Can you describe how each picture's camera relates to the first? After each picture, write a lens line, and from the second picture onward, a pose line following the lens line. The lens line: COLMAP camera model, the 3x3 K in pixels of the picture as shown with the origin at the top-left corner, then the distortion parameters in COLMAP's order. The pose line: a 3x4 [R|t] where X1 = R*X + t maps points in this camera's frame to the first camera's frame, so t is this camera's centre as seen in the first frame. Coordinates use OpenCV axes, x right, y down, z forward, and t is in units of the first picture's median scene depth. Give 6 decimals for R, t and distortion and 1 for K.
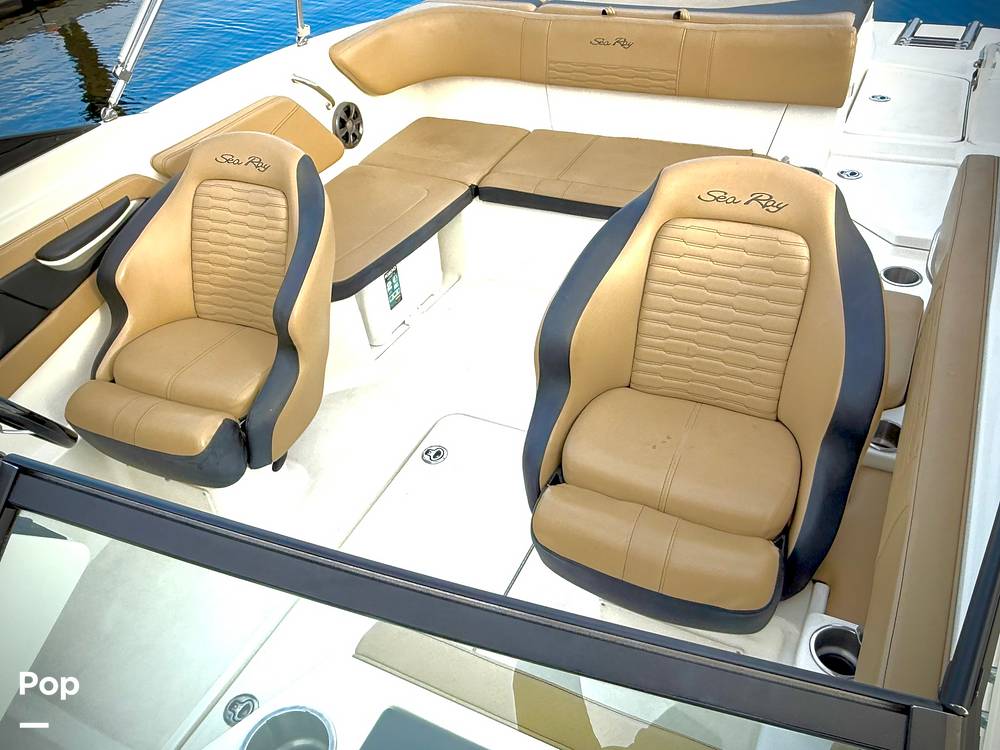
lens RADIAL K [[819.1, 0, 502.6], [0, 819.1, 375.9], [0, 0, 1]] dist [0.030328, -0.016710]
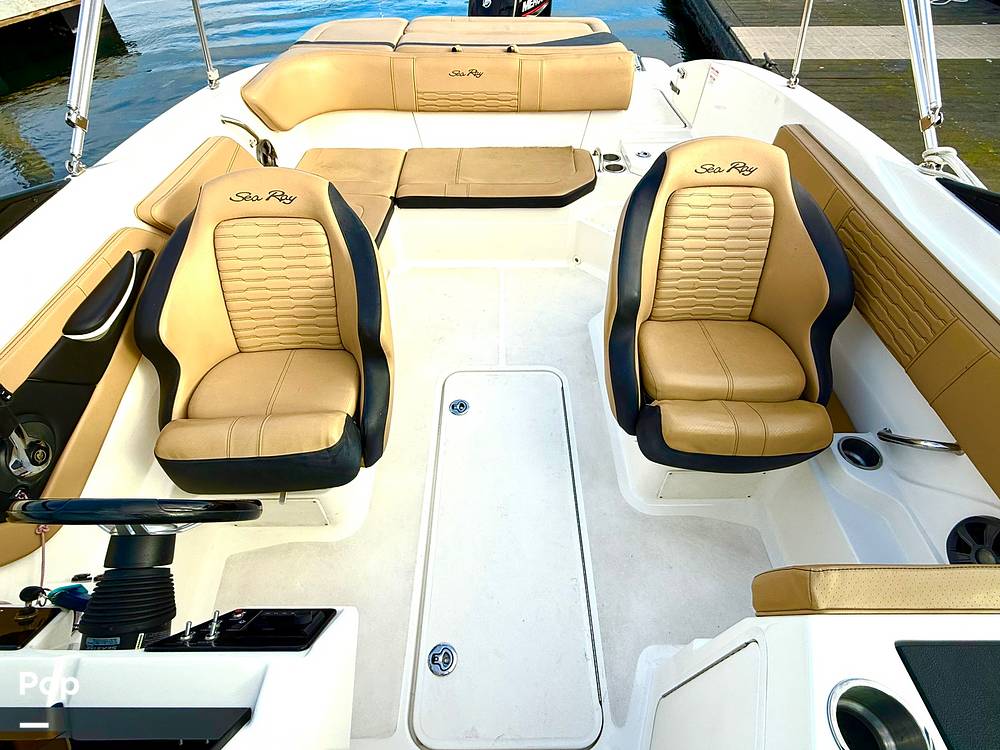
lens RADIAL K [[492.1, 0, 505.5], [0, 492.1, 374.7], [0, 0, 1]] dist [0.004352, 0.000272]
pose [[0.886642, -0.273567, 0.372863, -0.337756], [0.222254, 0.959120, 0.175193, -0.085483], [-0.405548, -0.072462, 0.911197, 0.289701]]
